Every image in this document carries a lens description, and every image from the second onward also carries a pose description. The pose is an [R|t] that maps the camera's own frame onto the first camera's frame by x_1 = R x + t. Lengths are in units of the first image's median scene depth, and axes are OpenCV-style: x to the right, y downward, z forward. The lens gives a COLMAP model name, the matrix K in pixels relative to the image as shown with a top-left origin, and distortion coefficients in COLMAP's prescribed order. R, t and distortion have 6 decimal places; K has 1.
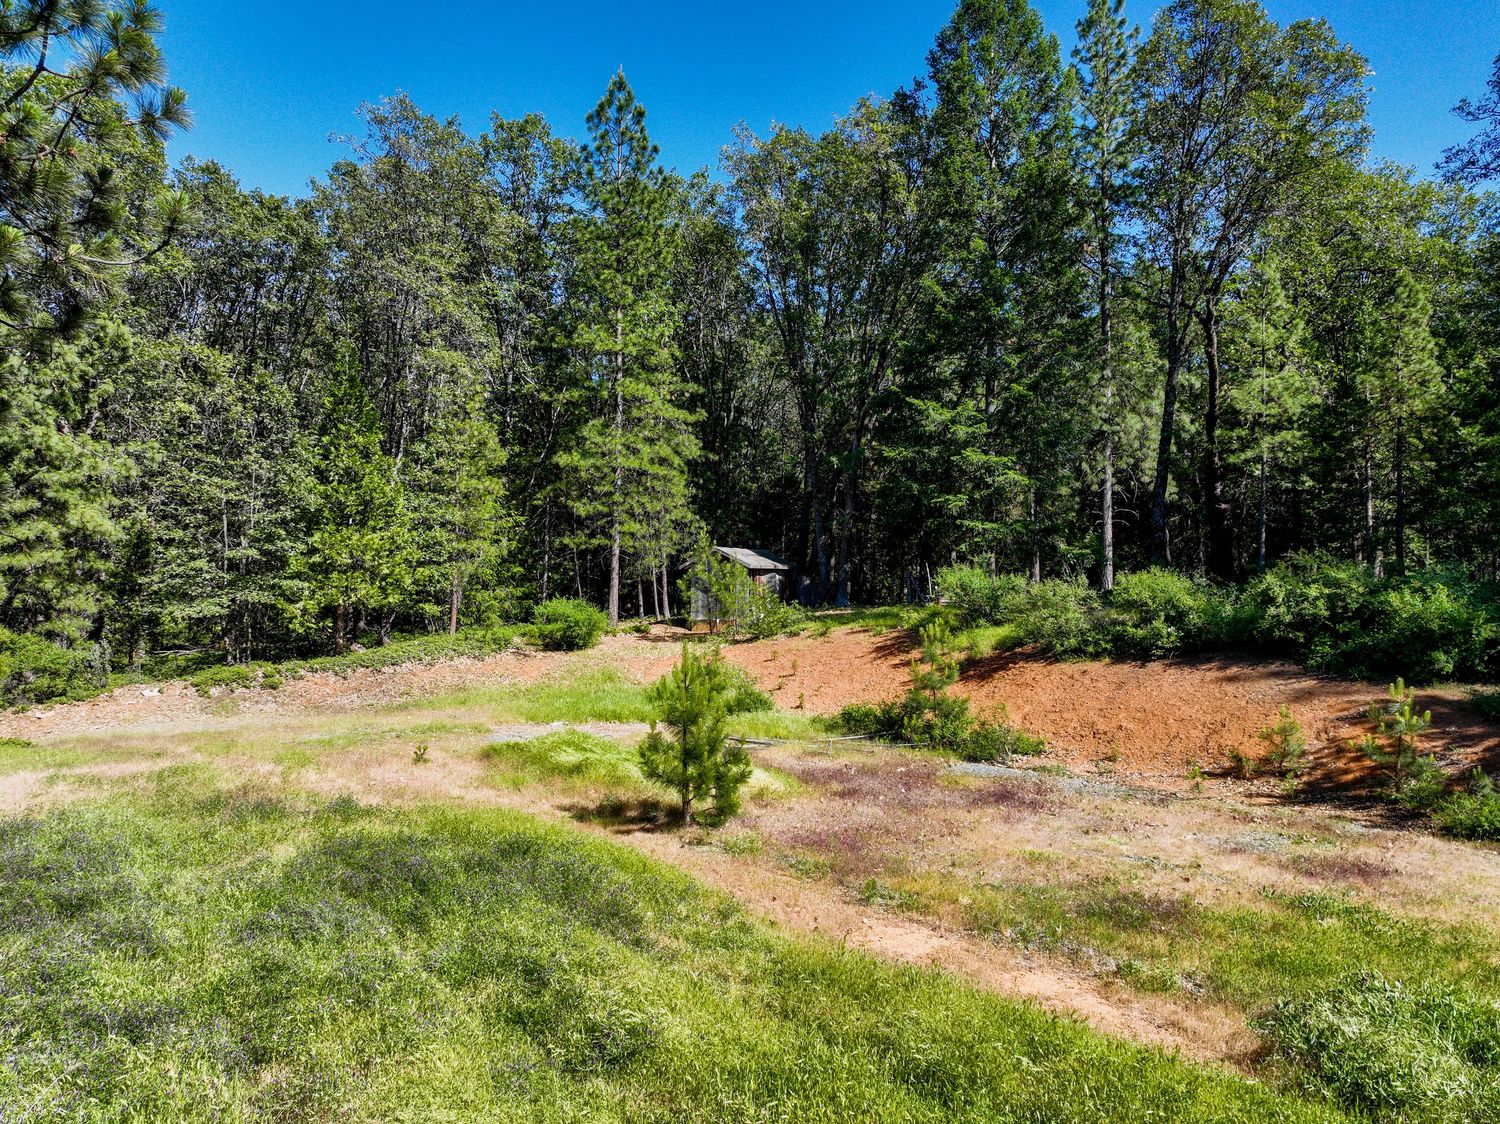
lens RADIAL K [[1055.7, 0, 750.0], [0, 1055.7, 562.0], [0, 0, 1]] dist [-0.009253, 0.001267]
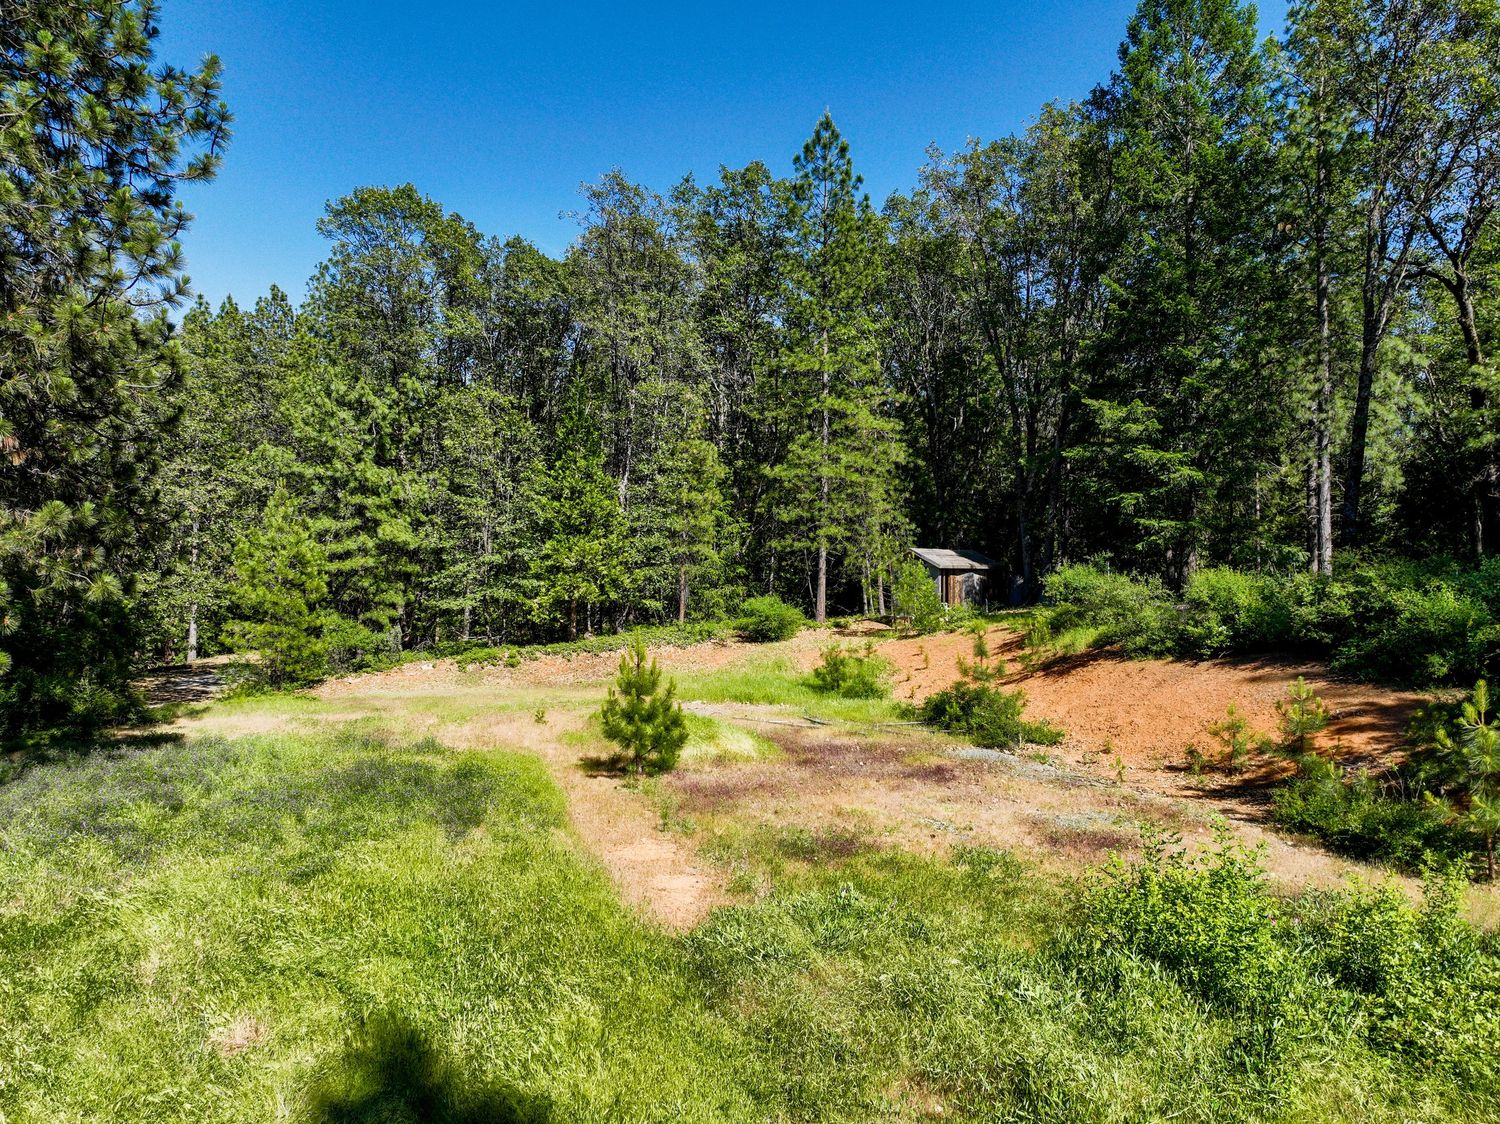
lens RADIAL K [[1055.3, 0, 747.9], [0, 1055.3, 562.7], [0, 0, 1]] dist [-0.010748, 0.021488]
pose [[0.933963, -0.006399, -0.357311, 0.213238], [0.006708, 0.999977, -0.000374, -0.000456], [0.357306, -0.002048, 0.933985, -0.053070]]
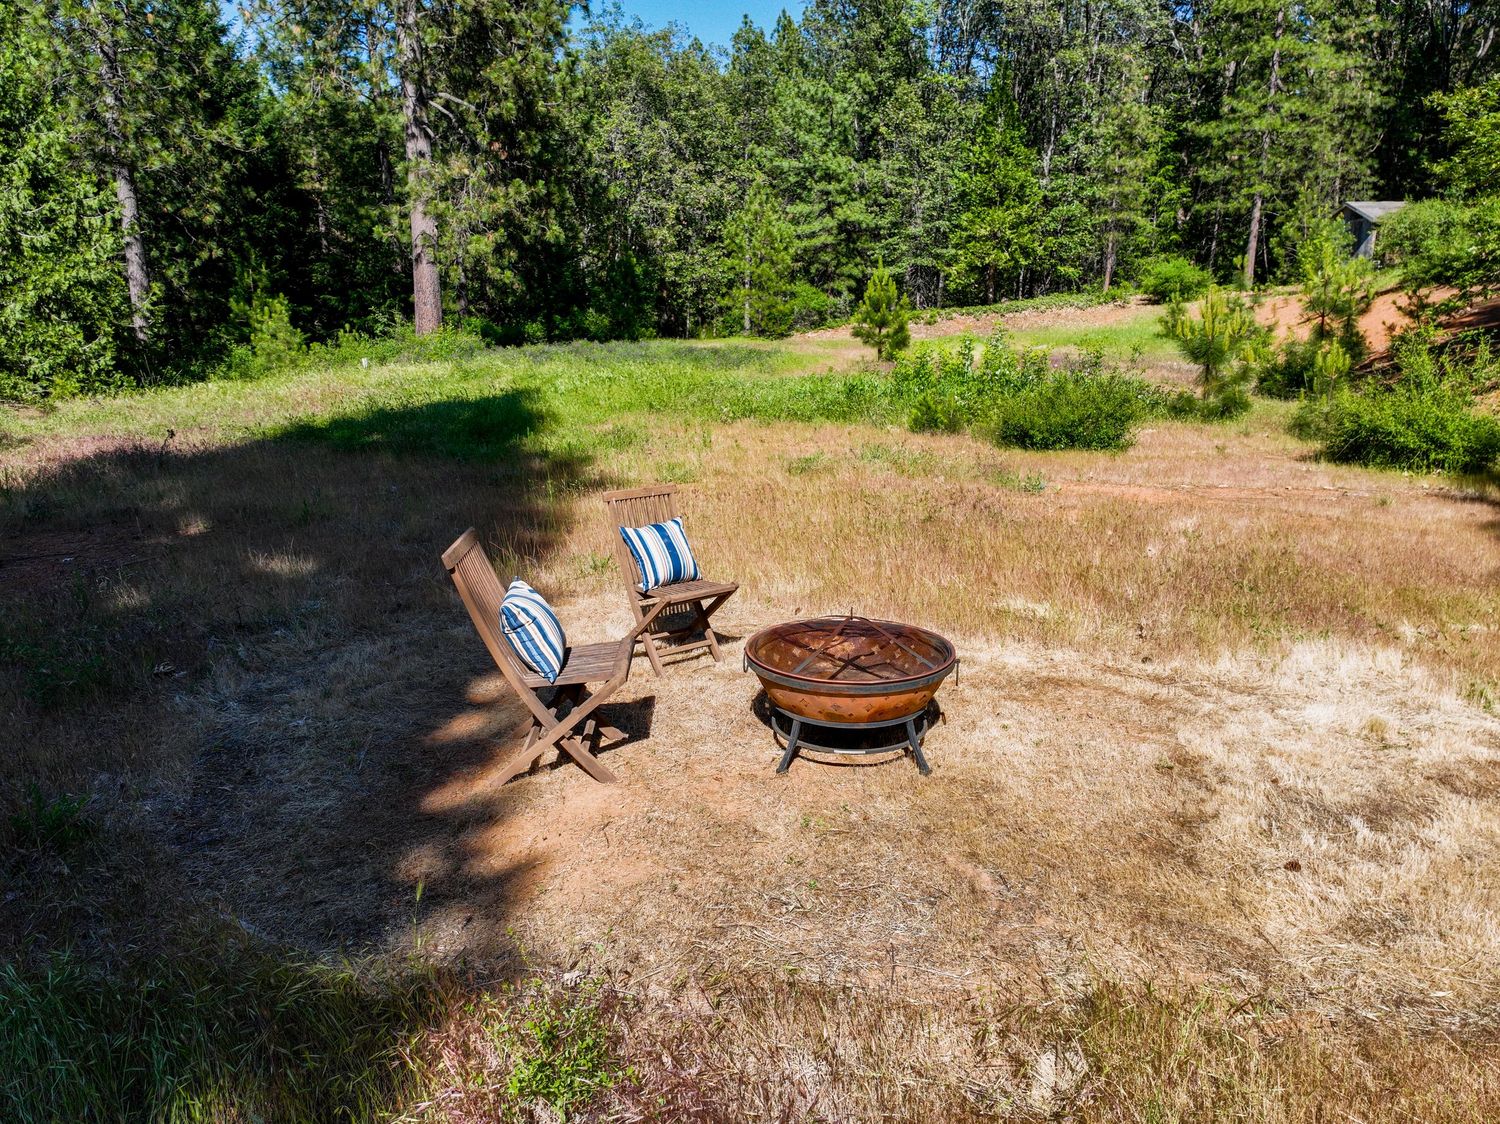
lens RADIAL K [[1055.3, 0, 747.9], [0, 1055.3, 562.7], [0, 0, 1]] dist [-0.010748, 0.021488]
pose [[0.604130, 0.187064, -0.774618, 0.509539], [0.030053, 0.966017, 0.256724, 0.046168], [0.796319, -0.178374, 0.577979, -0.100232]]
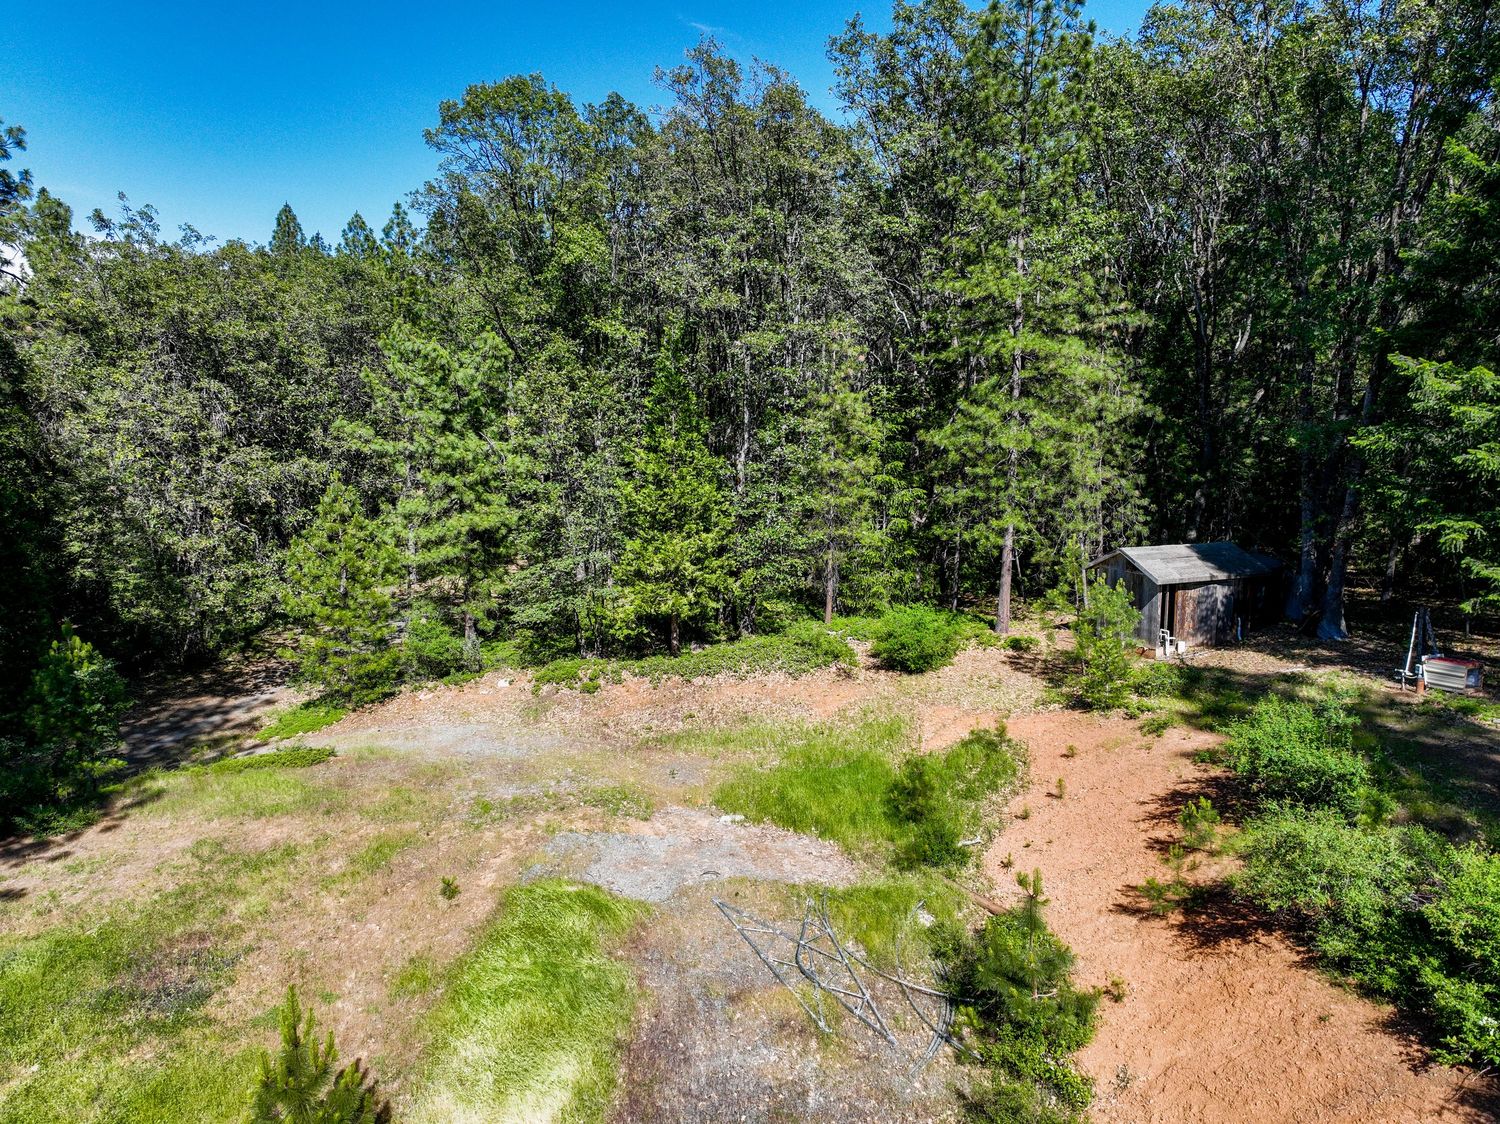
lens RADIAL K [[1055.3, 0, 747.9], [0, 1055.3, 562.7], [0, 0, 1]] dist [-0.010748, 0.021488]
pose [[0.764161, 0.087775, -0.639026, 0.272486], [0.018558, 0.987296, 0.157805, -0.142467], [0.644759, -0.132448, 0.752824, 0.282504]]
